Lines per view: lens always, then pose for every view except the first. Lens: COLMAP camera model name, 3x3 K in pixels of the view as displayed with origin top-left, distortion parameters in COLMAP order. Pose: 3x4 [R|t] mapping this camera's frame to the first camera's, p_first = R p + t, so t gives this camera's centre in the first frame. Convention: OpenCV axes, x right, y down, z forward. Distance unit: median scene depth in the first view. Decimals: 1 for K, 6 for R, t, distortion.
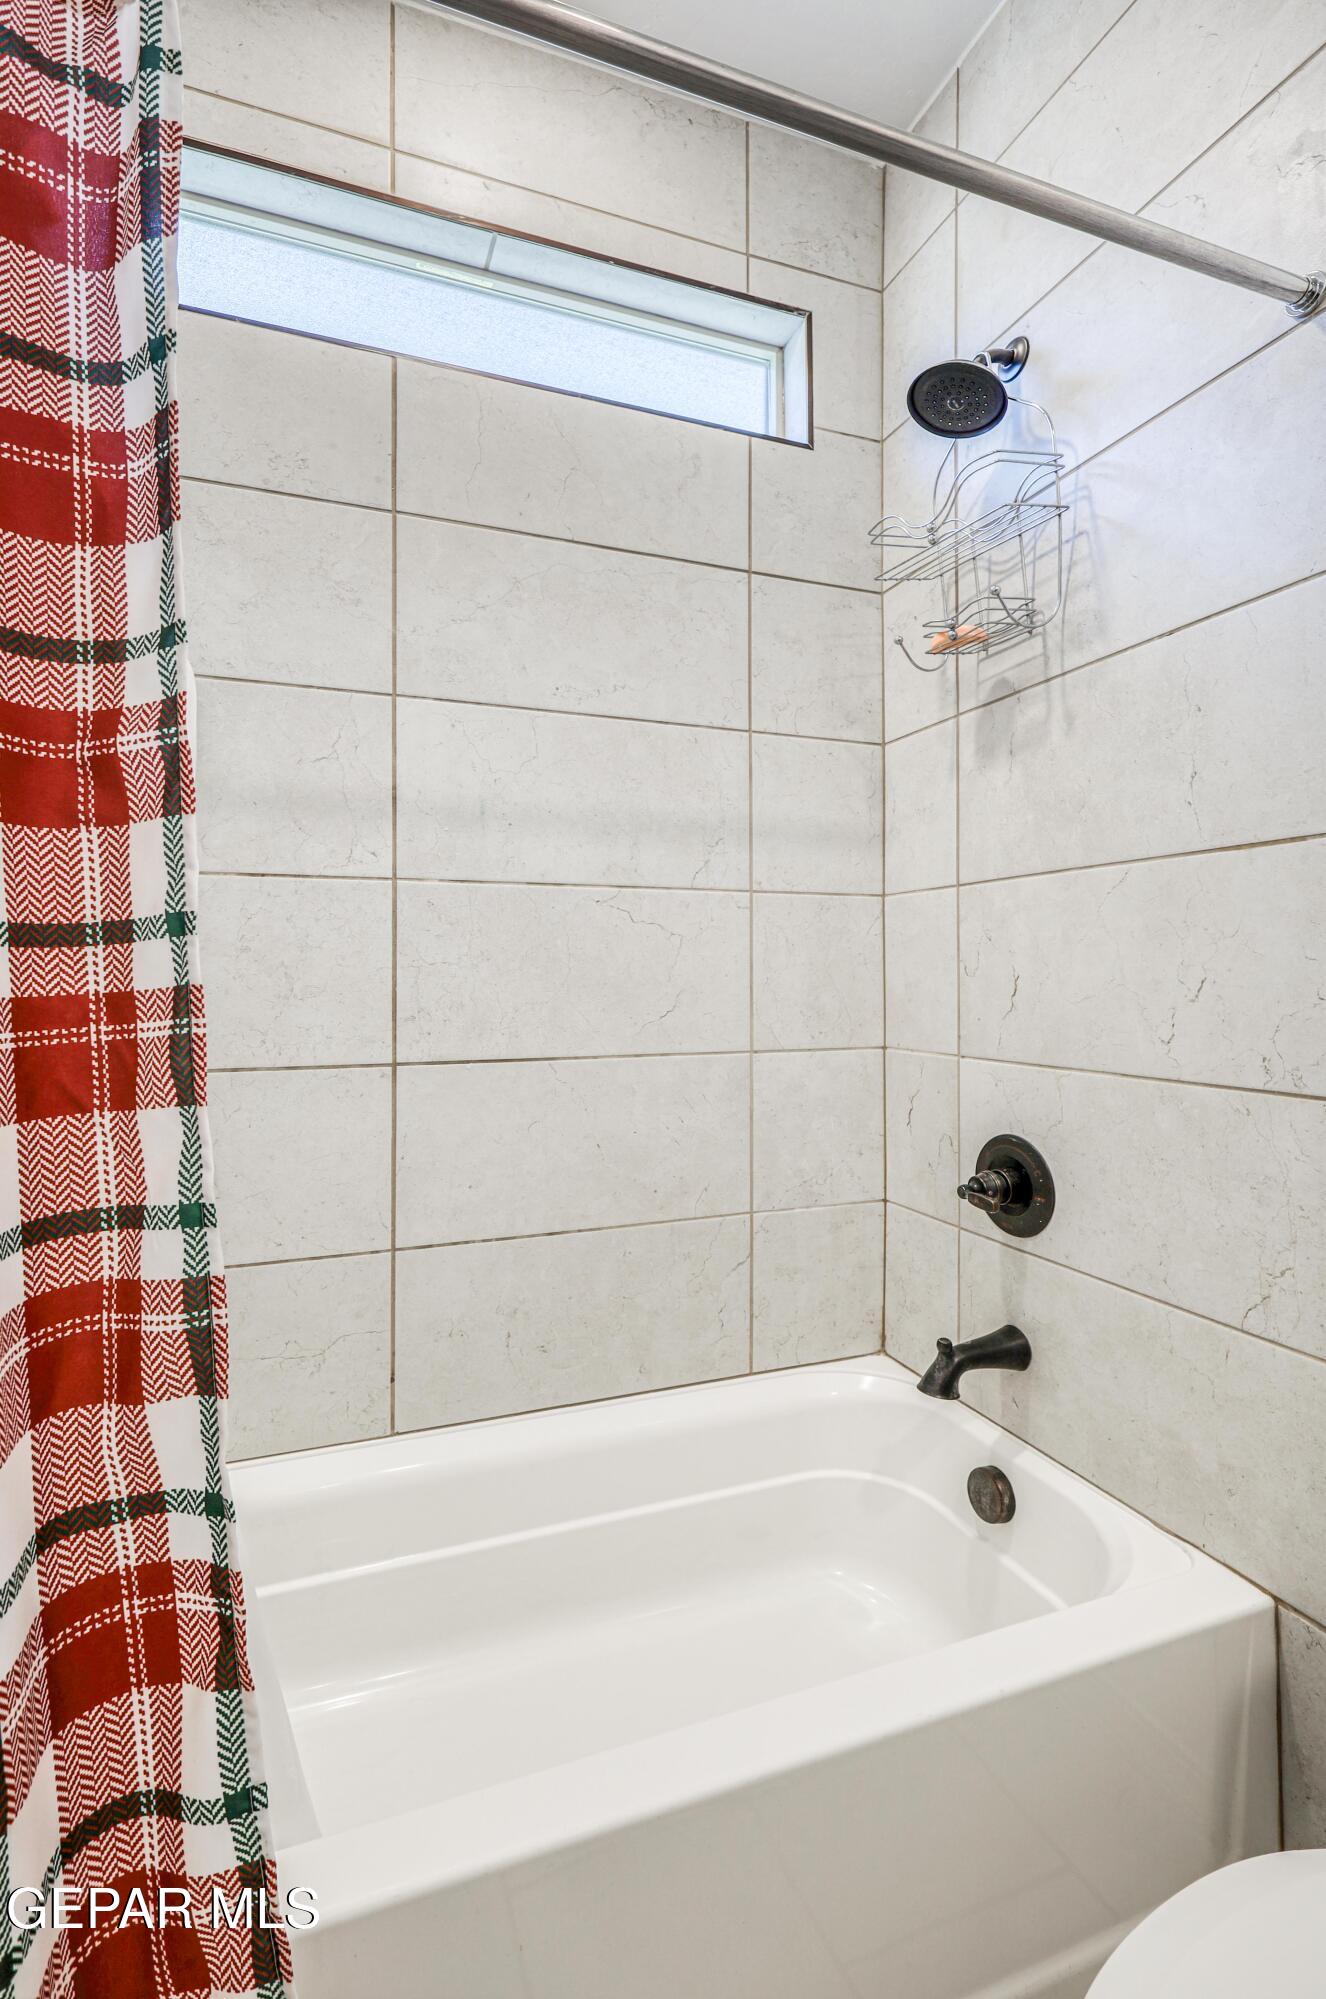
lens RADIAL K [[881.2, 0, 848.1], [0, 881.2, 1006.8], [0, 0, 1]] dist [0.004915, -0.000972]
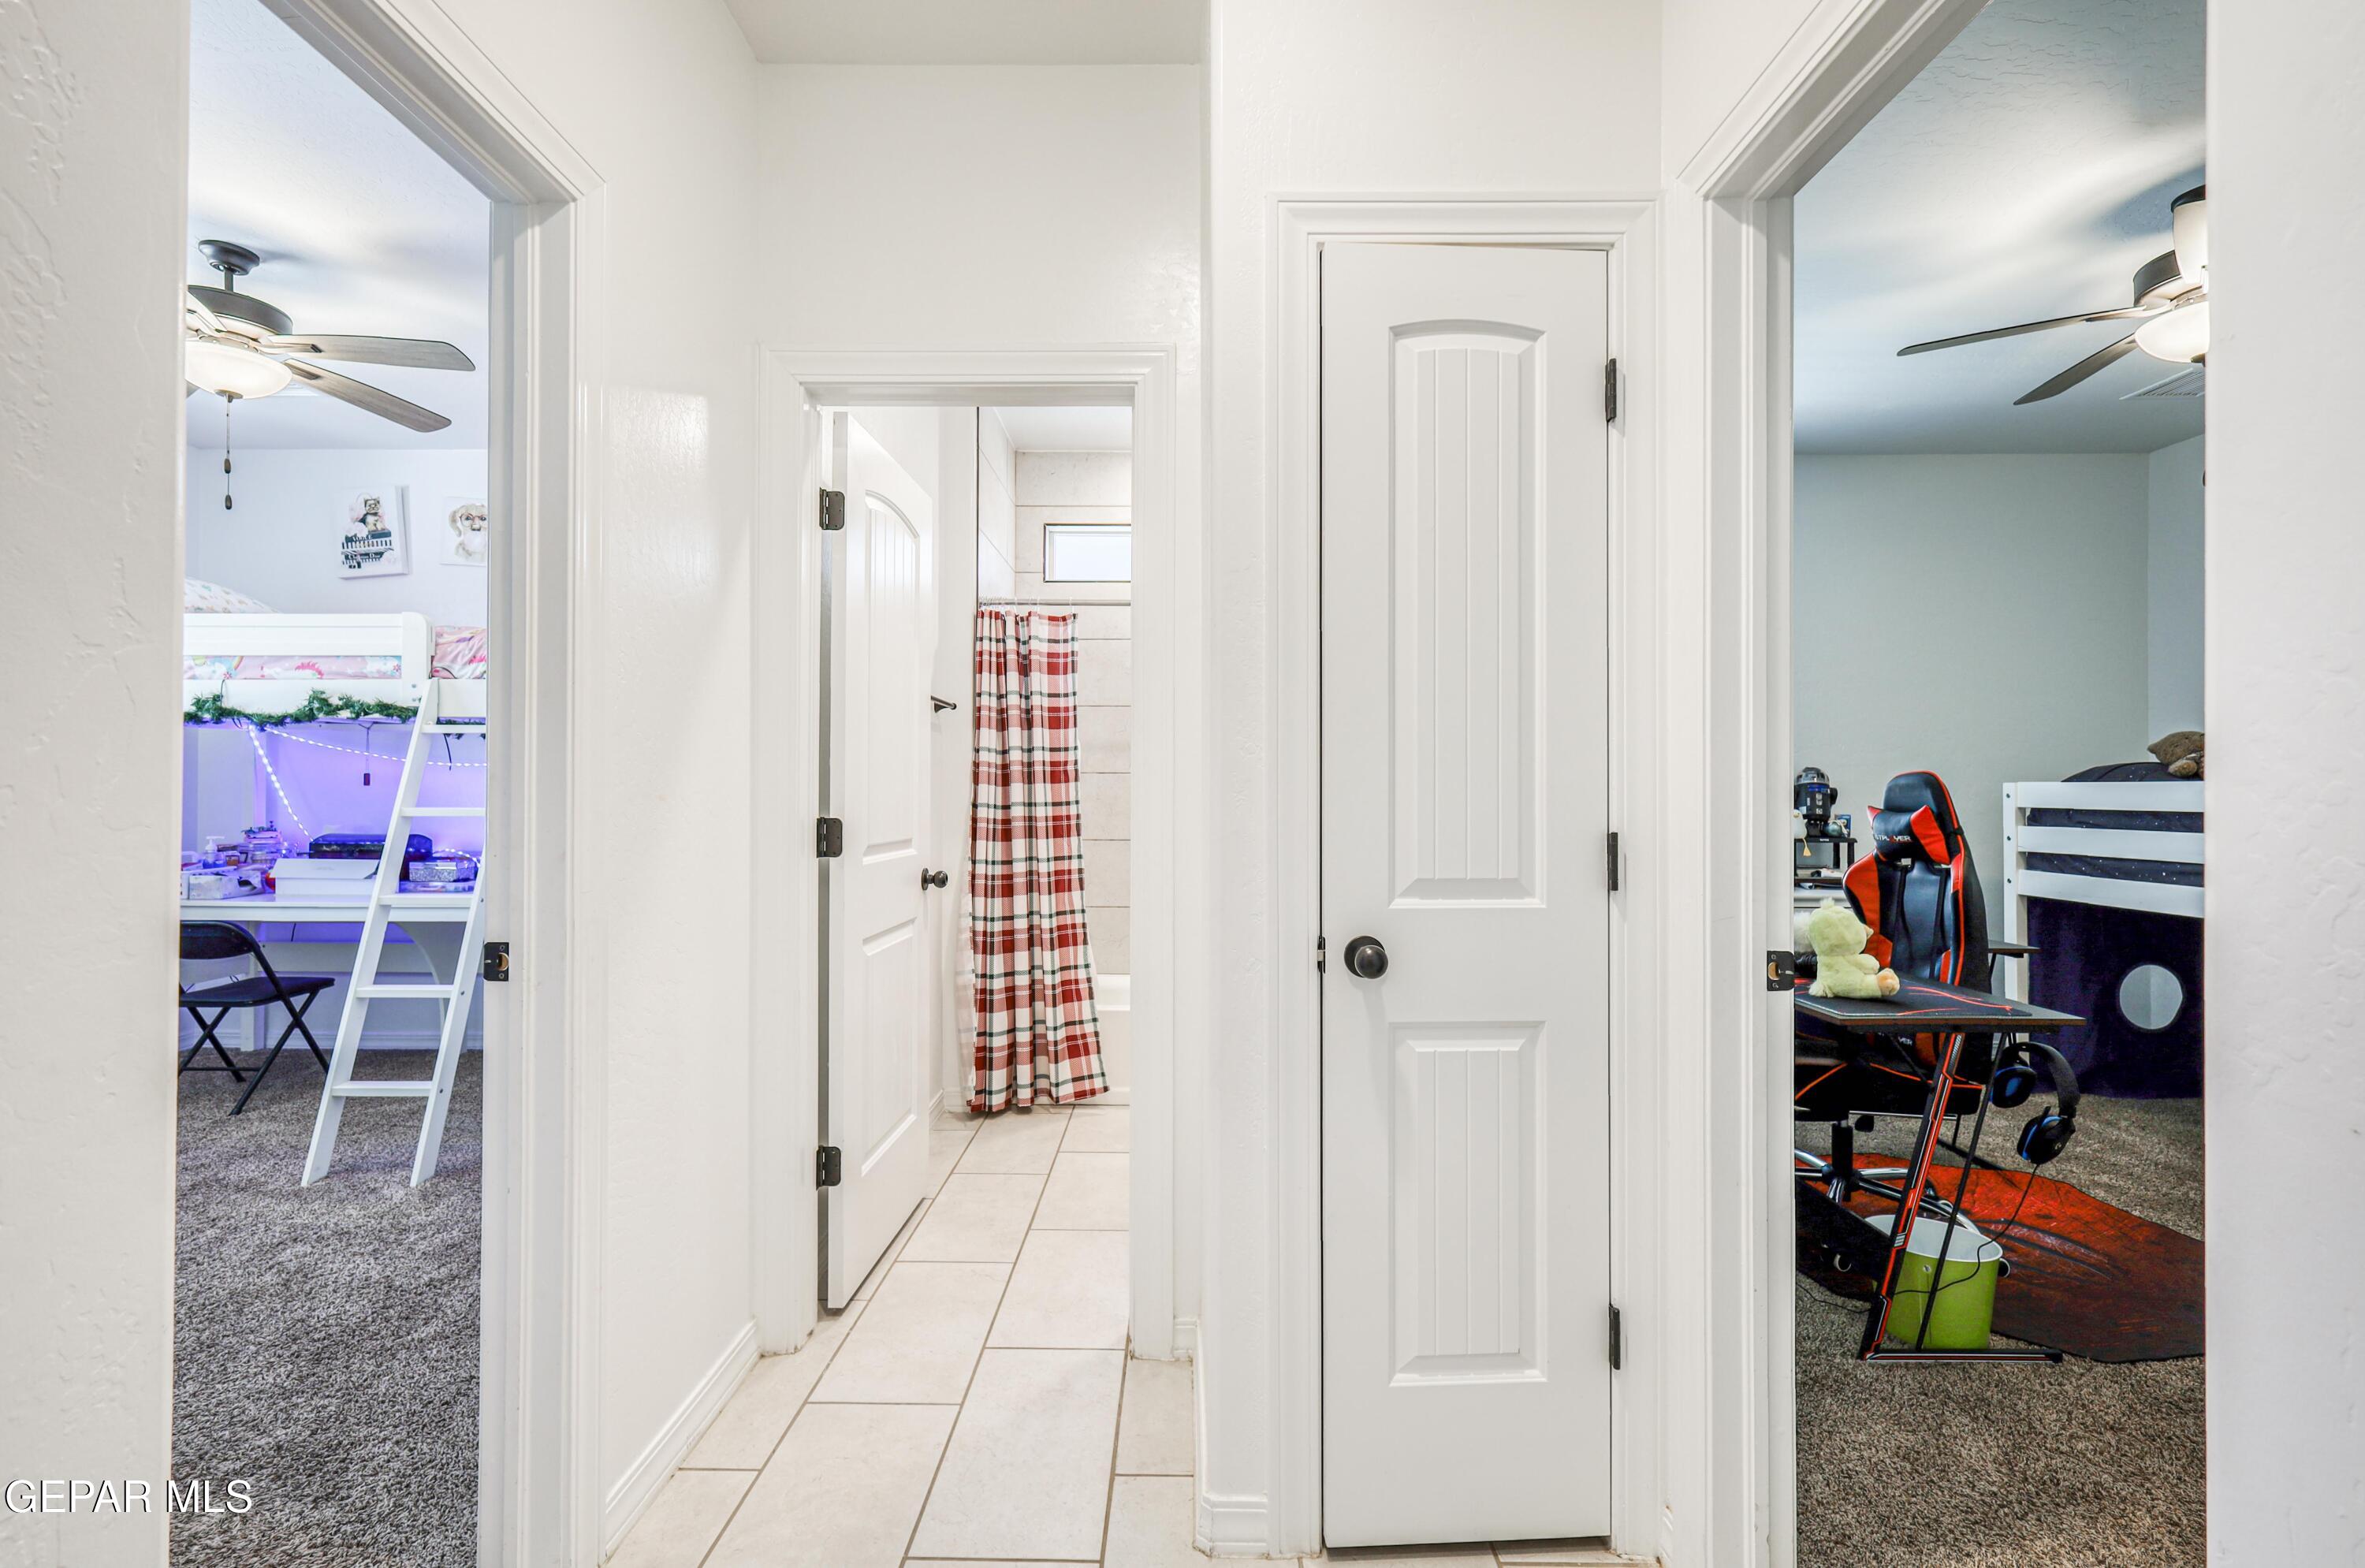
lens RADIAL K [[1042.5, 0, 1169.0], [0, 1042.5, 786.6], [0, 0, 1]] dist [0.004915, -0.000972]
pose [[0.832108, -0.015172, -0.554407, 1.746944], [-0.008170, 0.999182, -0.039606, 0.030540], [0.554554, 0.037486, 0.831303, -2.150086]]
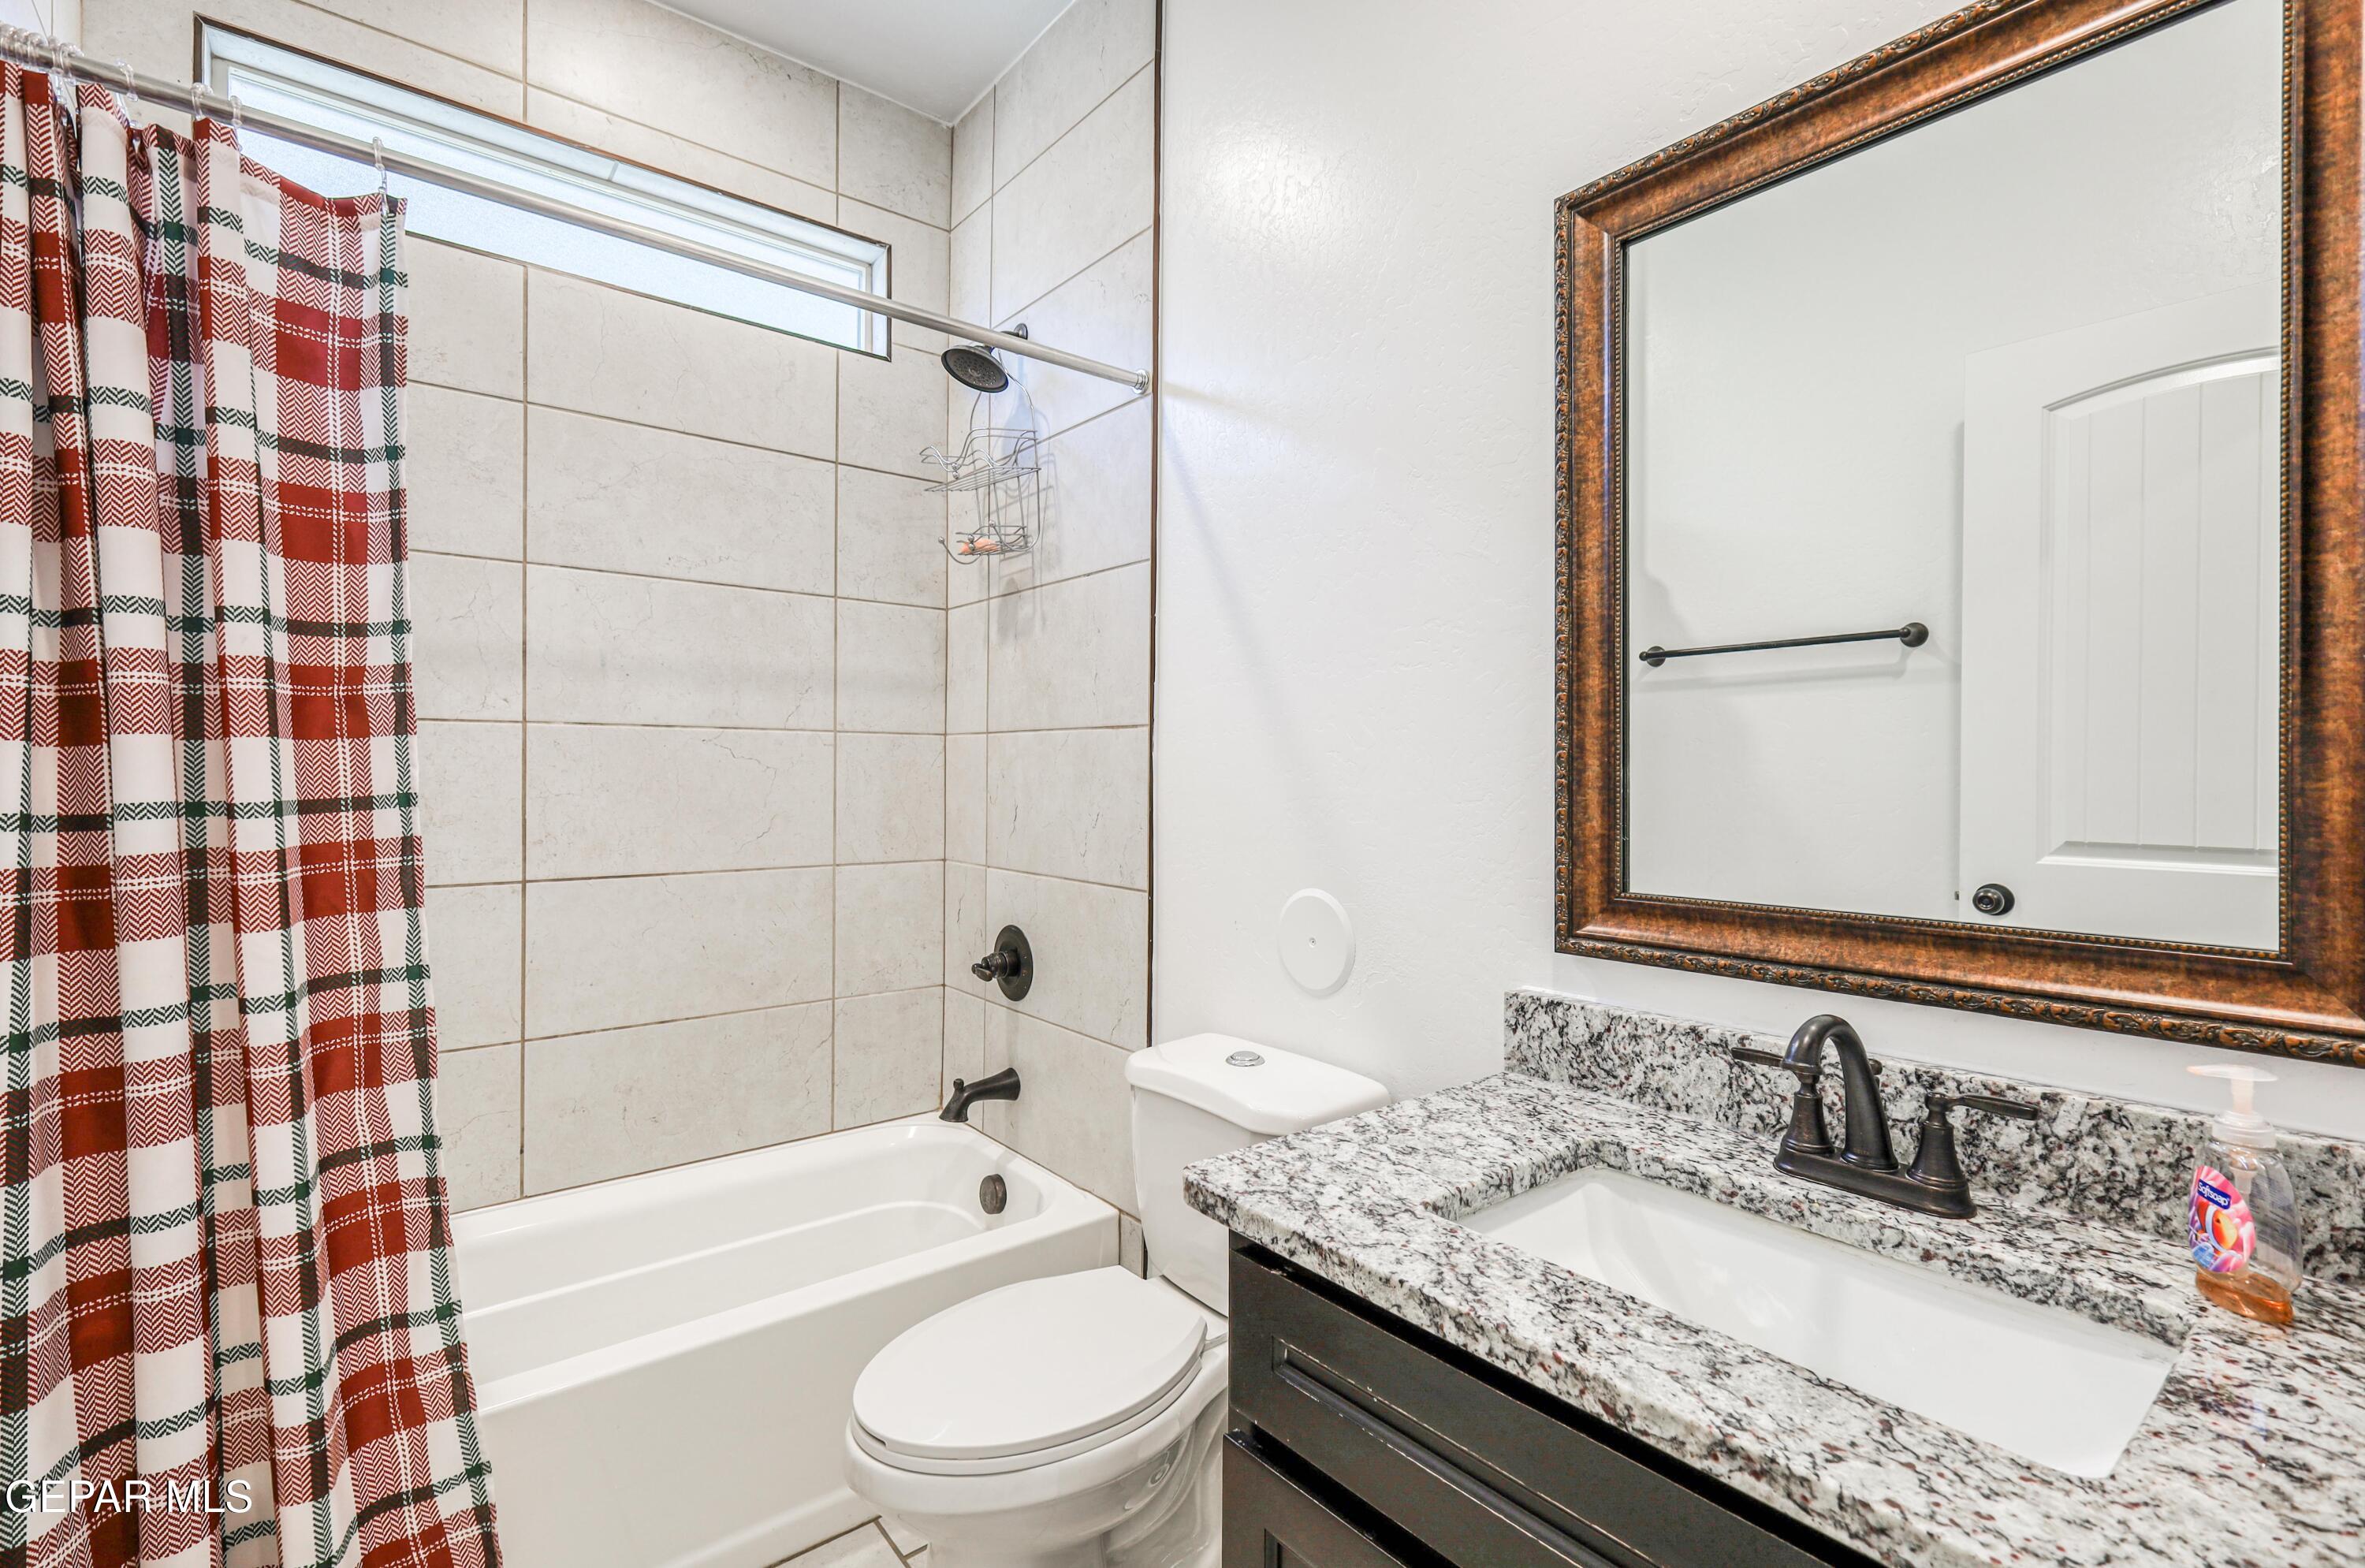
lens RADIAL K [[1042.5, 0, 1152.4], [0, 1042.5, 772.1], [0, 0, 1]] dist [0.004915, -0.000972]
pose [[0.996589, -0.010512, 0.081857, 0.272434], [0.012885, 0.999510, -0.028516, -0.039096], [-0.081517, 0.029474, 0.996236, -0.602859]]
